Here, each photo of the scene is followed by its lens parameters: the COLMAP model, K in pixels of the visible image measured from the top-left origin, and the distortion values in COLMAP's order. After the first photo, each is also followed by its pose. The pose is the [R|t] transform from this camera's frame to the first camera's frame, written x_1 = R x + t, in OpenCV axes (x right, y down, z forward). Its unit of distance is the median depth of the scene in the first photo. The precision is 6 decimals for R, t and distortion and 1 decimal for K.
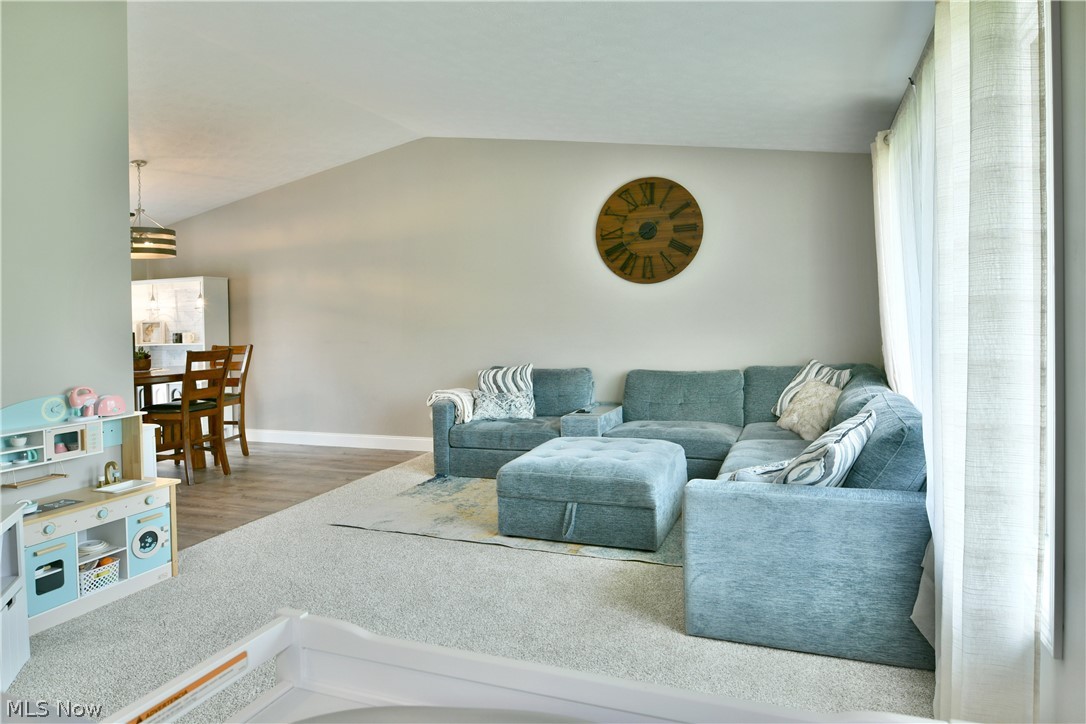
lens RADIAL K [[667.0, 0, 525.6], [0, 667.0, 324.5], [0, 0, 1]] dist [-0.013794, -0.002789]
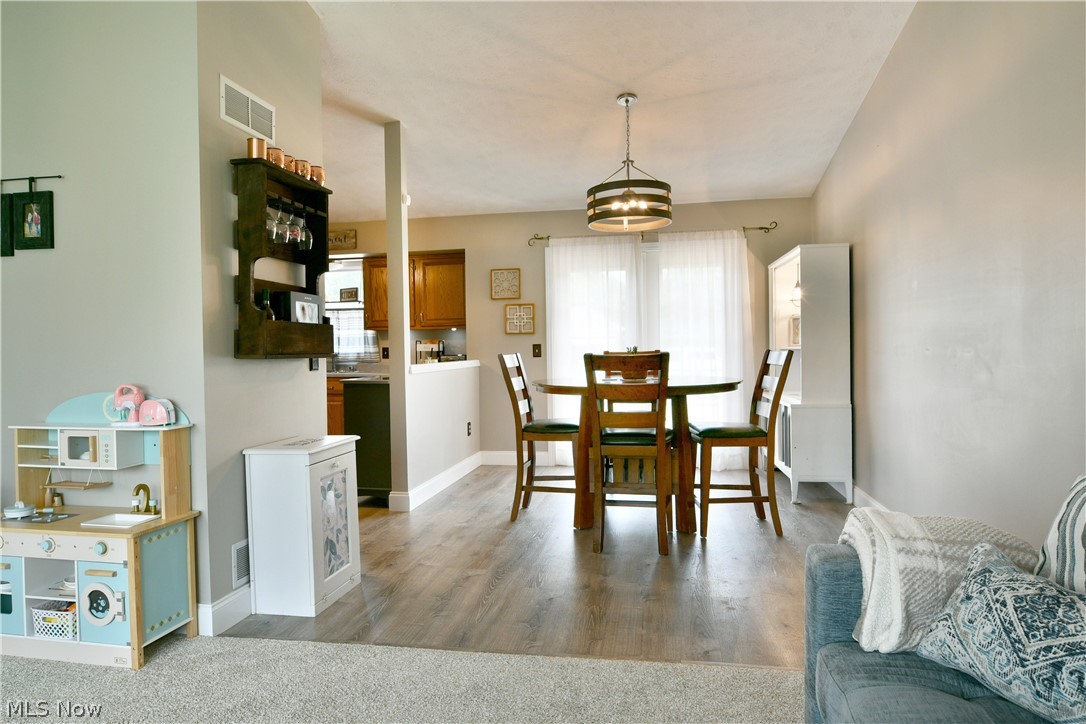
lens RADIAL K [[667.0, 0, 543.8], [0, 667.0, 349.5], [0, 0, 1]] dist [-0.013794, -0.002789]
pose [[0.209201, 0.031505, -0.977365, 0.155070], [-0.003377, 0.999498, 0.031495, 0.015825], [0.977867, -0.003288, 0.209203, 0.886137]]
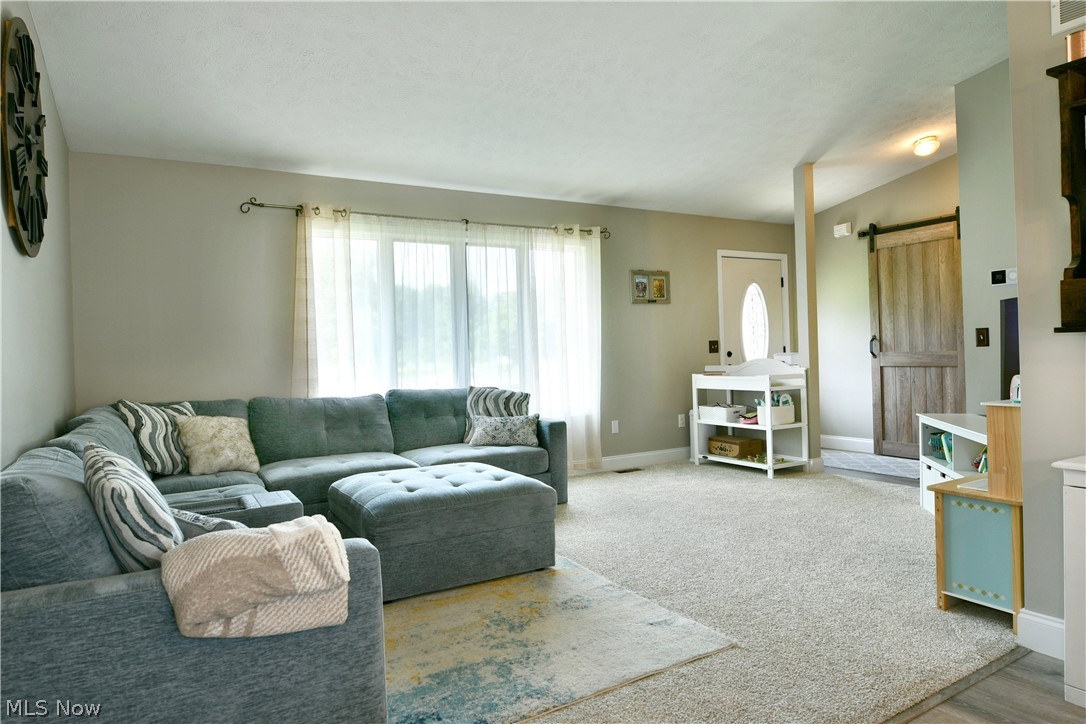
lens RADIAL K [[667.0, 0, 547.3], [0, 667.0, 358.7], [0, 0, 1]] dist [-0.013794, -0.002789]
pose [[-0.802537, 0.058282, 0.593749, -0.445087], [0.068881, 0.997613, -0.004822, 0.039030], [-0.592613, 0.037028, -0.804636, 1.319783]]
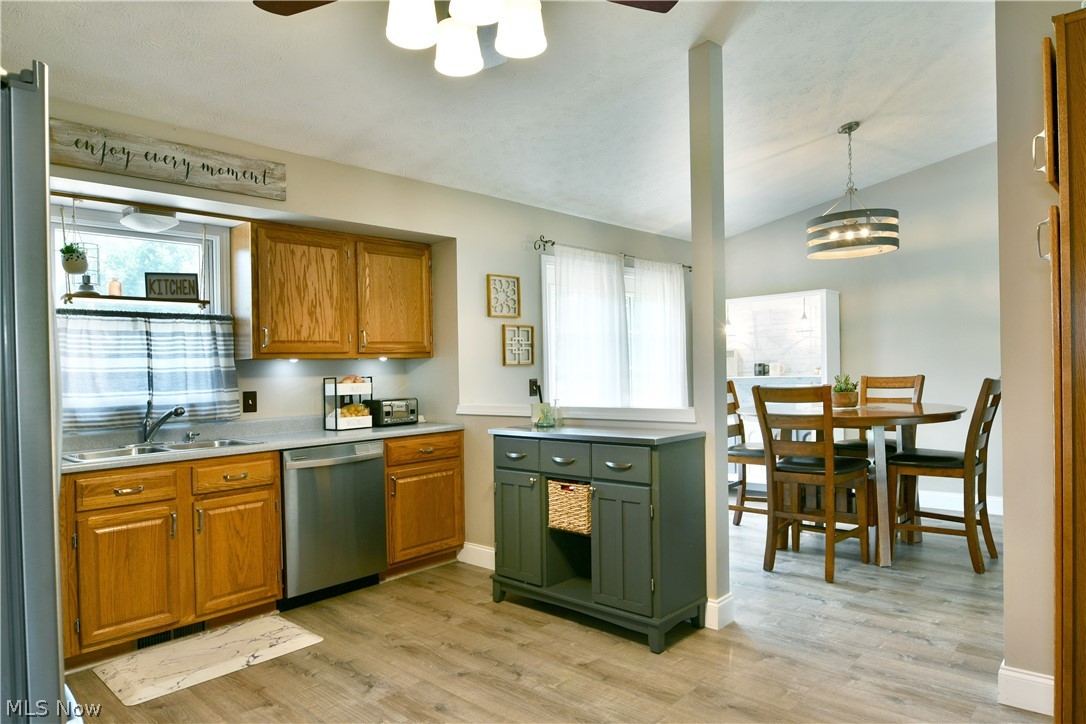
lens RADIAL K [[667.0, 0, 540.9], [0, 667.0, 359.5], [0, 0, 1]] dist [-0.013794, -0.002789]
pose [[0.941929, -0.012747, -0.335569, -0.765461], [0.004263, 0.999653, -0.026007, 0.042489], [0.335784, 0.023066, 0.941657, 0.226810]]
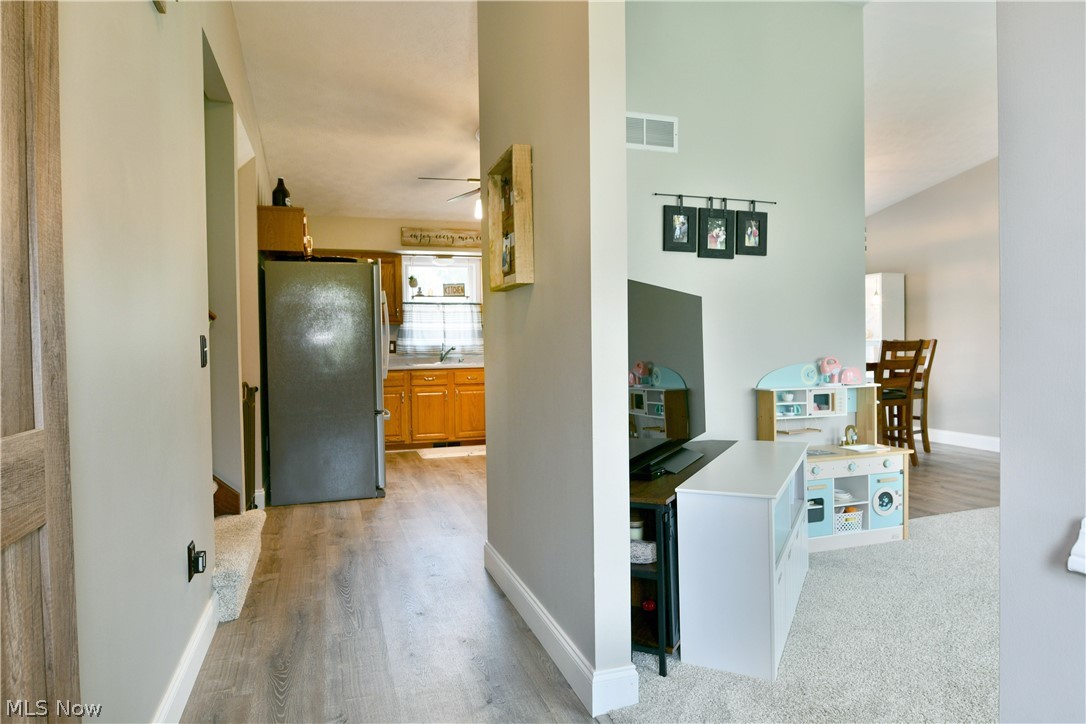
lens RADIAL K [[667.0, 0, 544.8], [0, 667.0, 350.2], [0, 0, 1]] dist [-0.013794, -0.002789]
pose [[0.662608, 0.028800, -0.748412, -0.086890], [-0.014894, 0.999569, 0.025278, 0.040027], [0.748818, -0.005602, 0.662752, -0.095505]]
